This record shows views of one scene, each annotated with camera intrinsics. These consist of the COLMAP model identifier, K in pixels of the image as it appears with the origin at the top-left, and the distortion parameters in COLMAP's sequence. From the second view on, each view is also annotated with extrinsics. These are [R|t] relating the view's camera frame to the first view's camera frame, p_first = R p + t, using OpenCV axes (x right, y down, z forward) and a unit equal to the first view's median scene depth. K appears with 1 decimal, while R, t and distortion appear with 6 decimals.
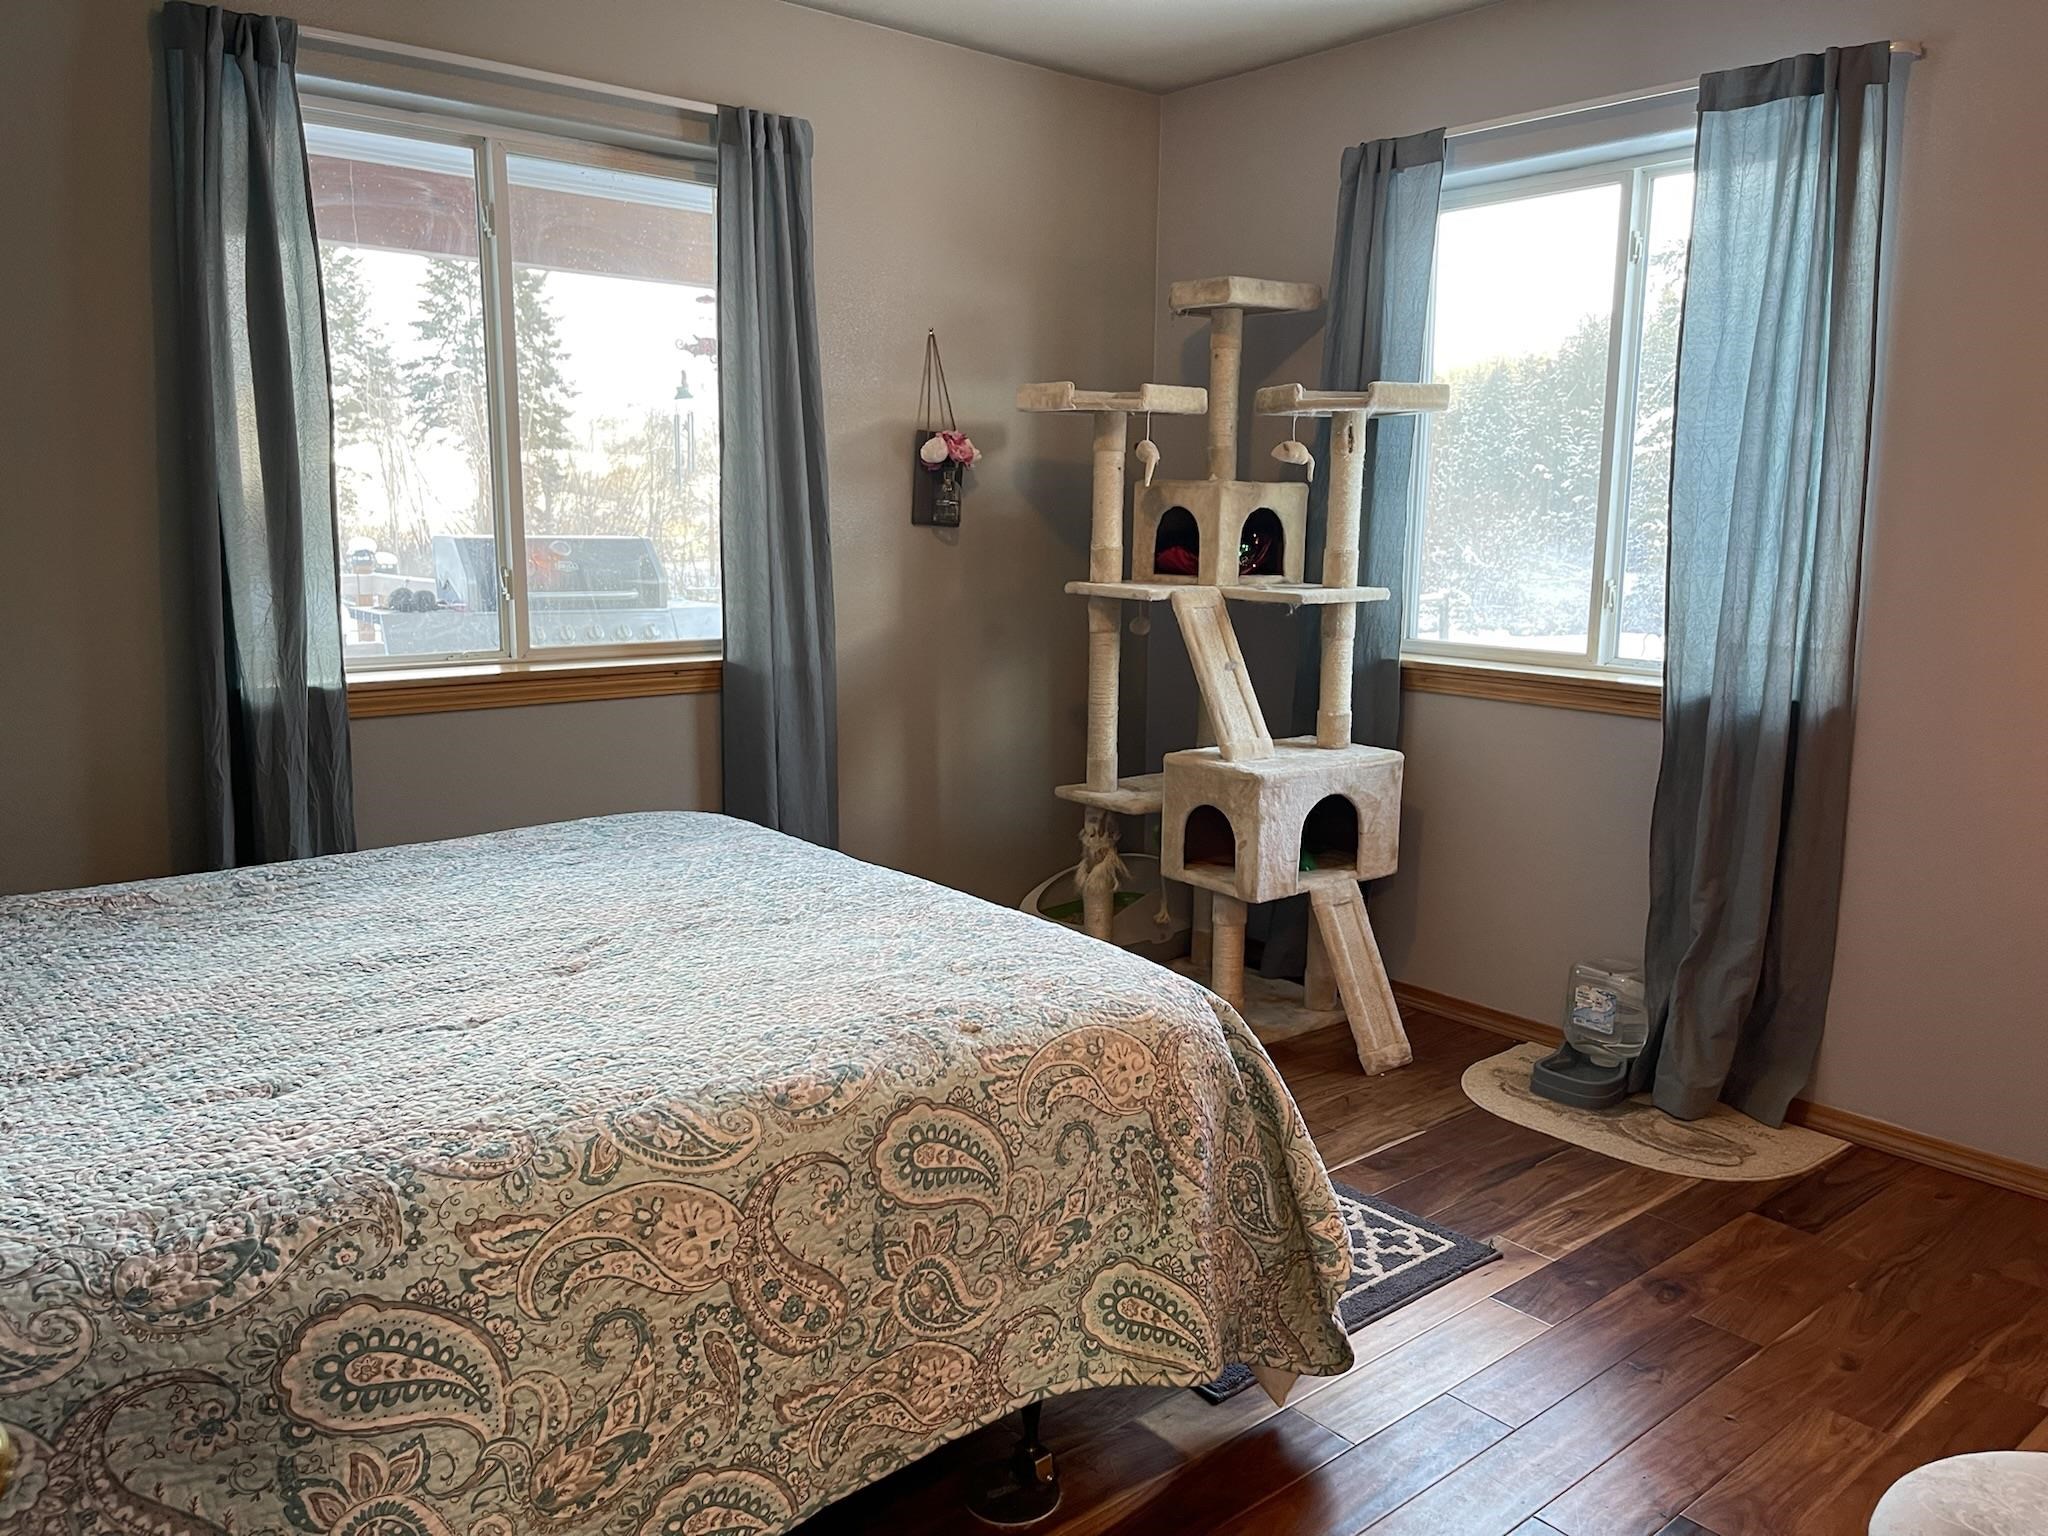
lens RADIAL K [[1558.3, 0, 1010.5], [0, 1558.3, 759.5], [0, 0, 1]] dist [0.044268, -0.043808]
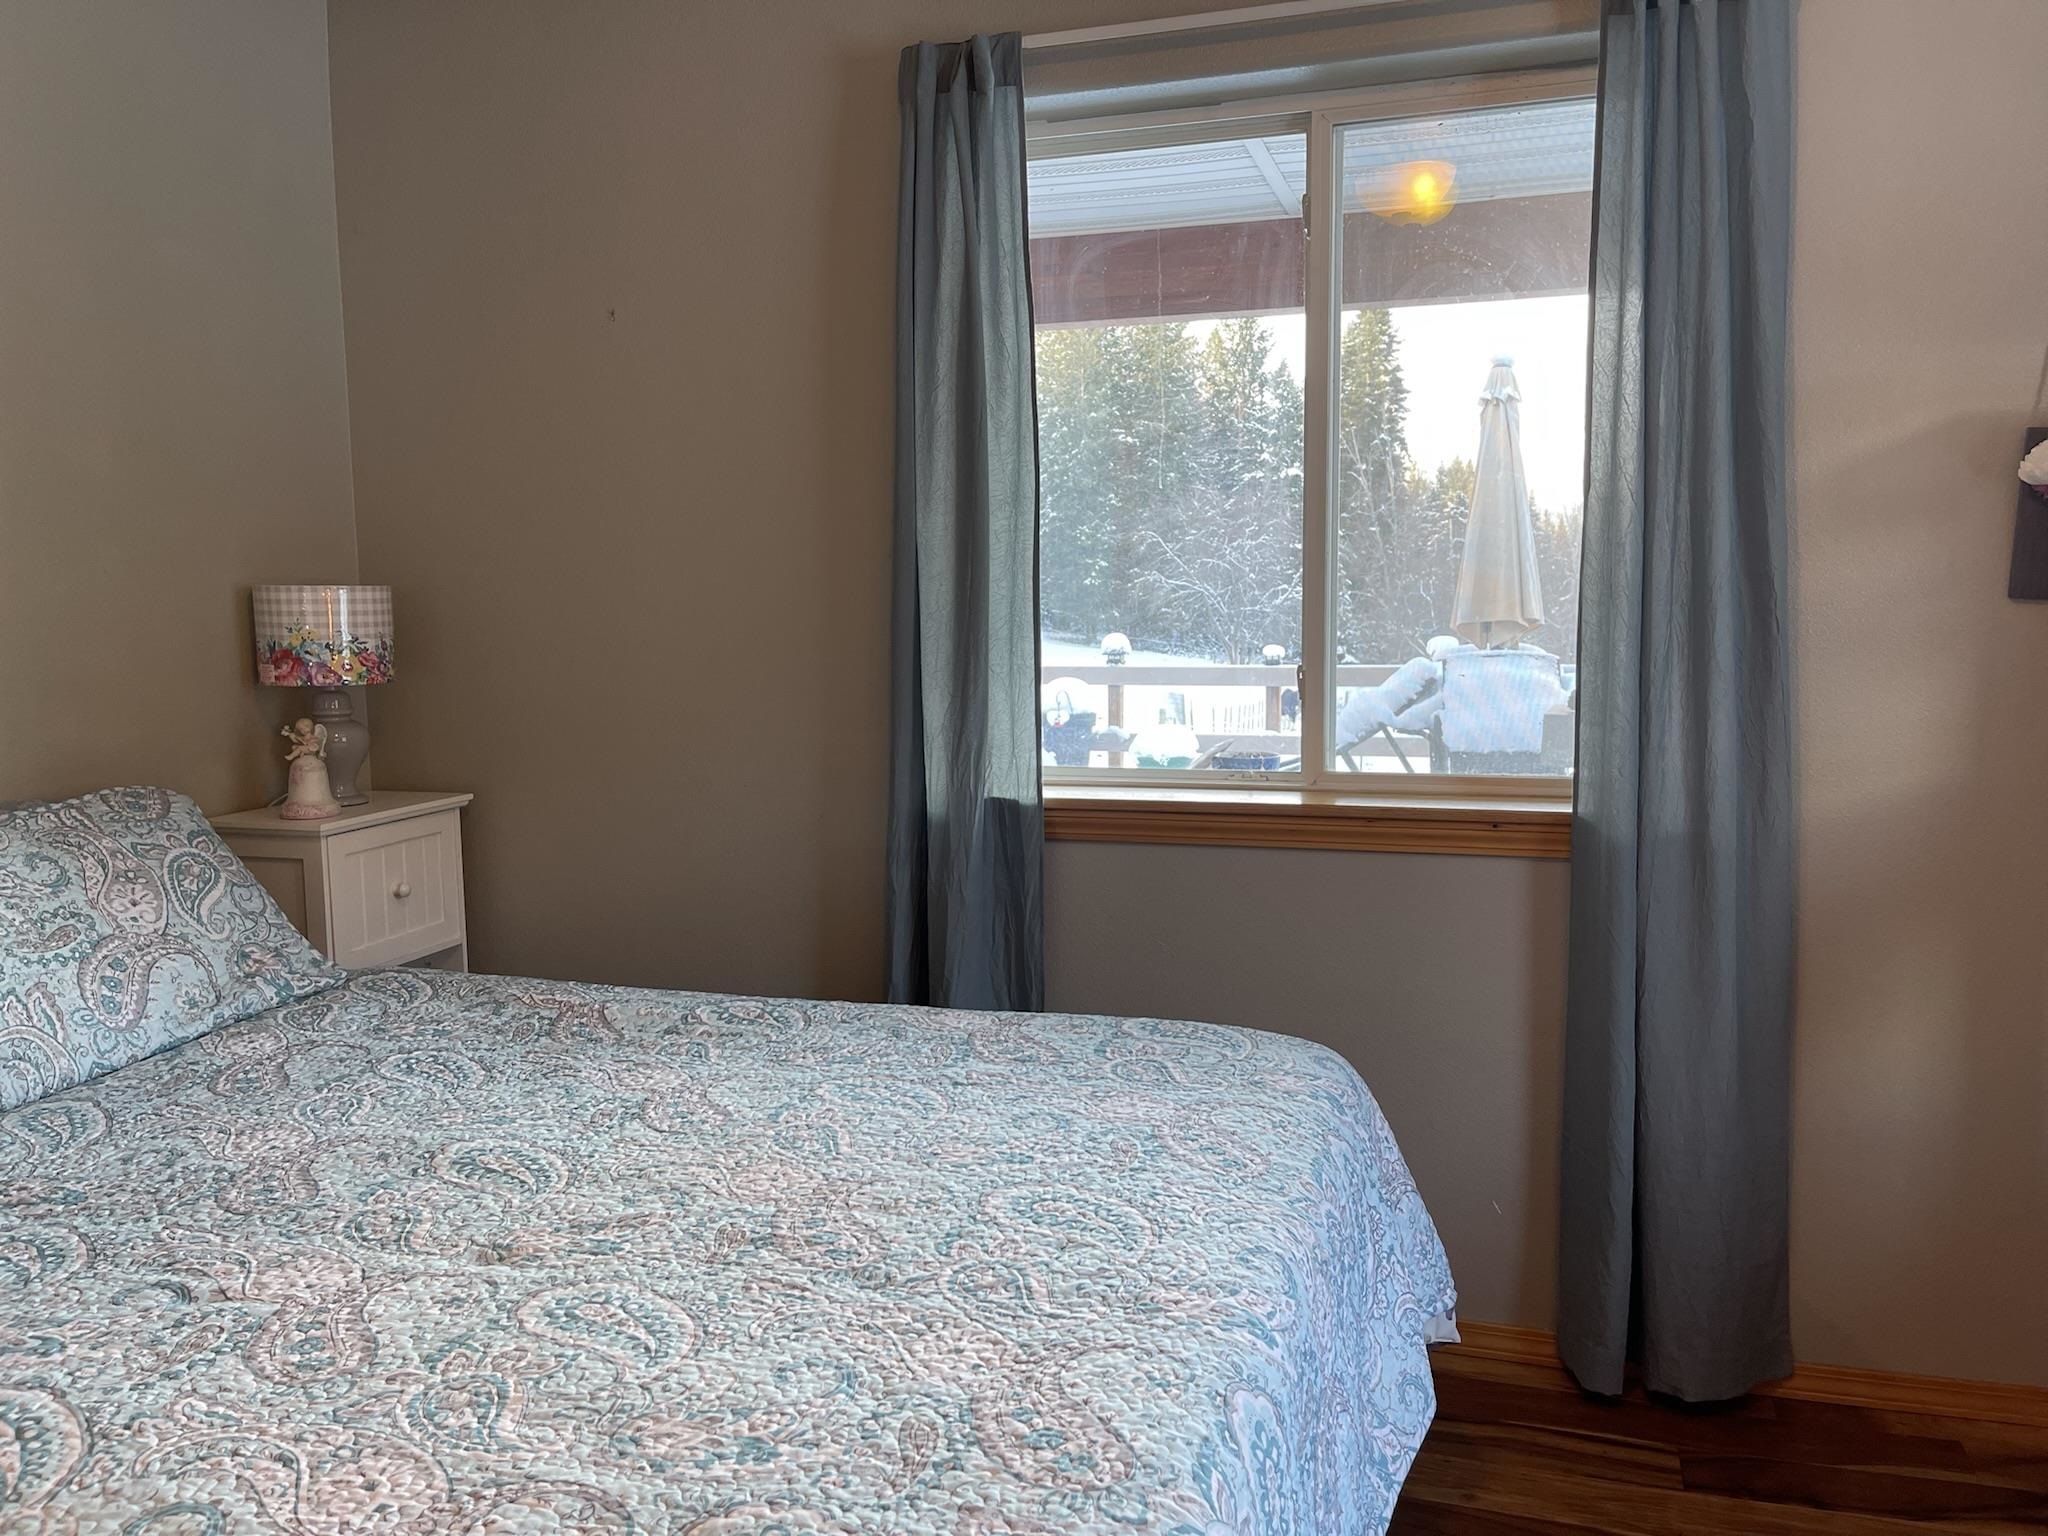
lens RADIAL K [[1558.3, 0, 1011.7], [0, 1558.3, 699.2], [0, 0, 1]] dist [0.044268, -0.043808]
pose [[0.559026, 0.031537, -0.828550, 0.252411], [-0.121085, 0.991669, -0.043951, -0.062879], [0.820261, 0.124895, 0.558187, 0.520098]]
